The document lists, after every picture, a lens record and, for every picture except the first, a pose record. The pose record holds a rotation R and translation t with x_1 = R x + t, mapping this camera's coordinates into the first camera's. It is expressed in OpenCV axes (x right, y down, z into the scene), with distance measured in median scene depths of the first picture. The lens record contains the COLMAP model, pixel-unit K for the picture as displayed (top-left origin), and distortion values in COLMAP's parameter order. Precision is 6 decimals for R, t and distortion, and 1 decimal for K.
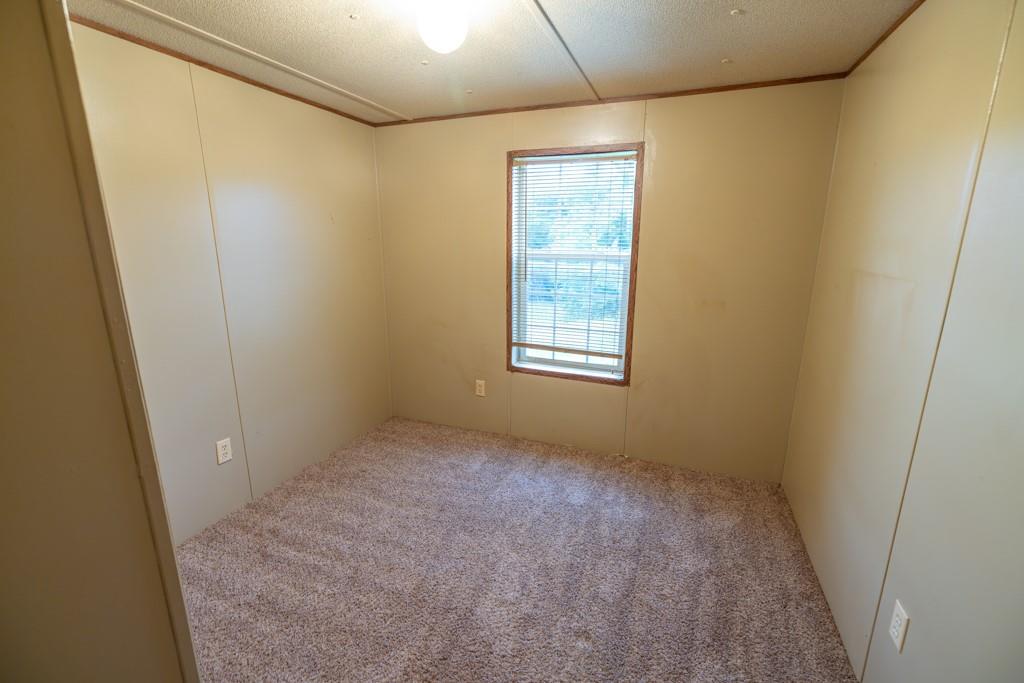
lens RADIAL K [[432.6, 0, 506.0], [0, 432.6, 339.0], [0, 0, 1]] dist [-0.004612, -0.000337]
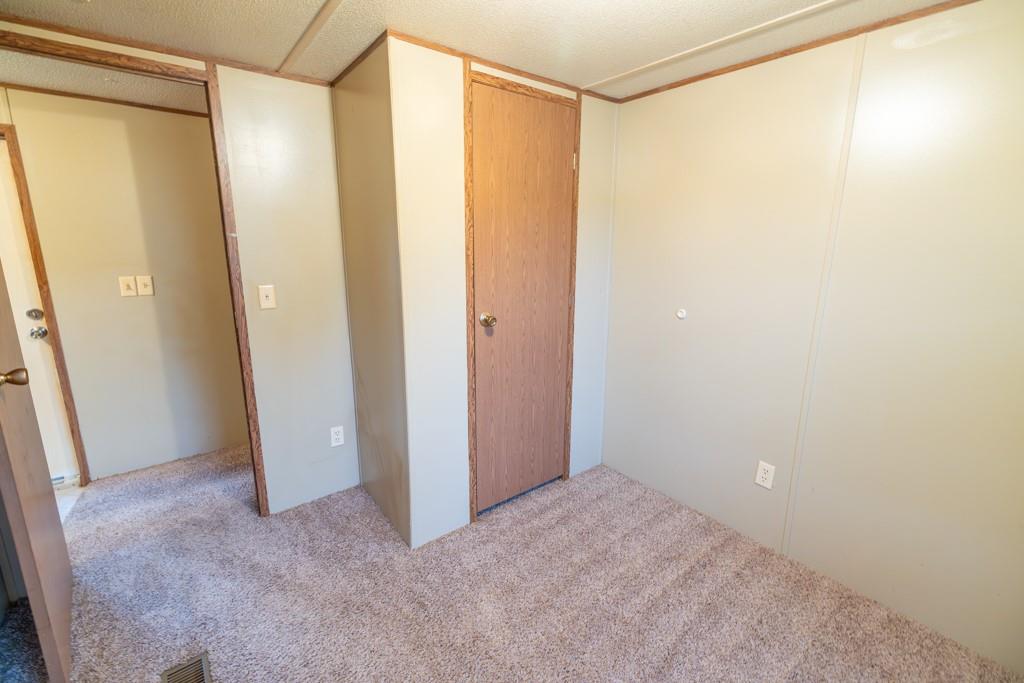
lens RADIAL K [[432.6, 0, 504.4], [0, 432.6, 336.3], [0, 0, 1]] dist [-0.004612, -0.000337]
pose [[-0.500069, 0.176544, -0.847799, 0.361923], [-0.208229, 0.925762, 0.315602, -0.194580], [0.840578, 0.334359, -0.426184, 0.848047]]
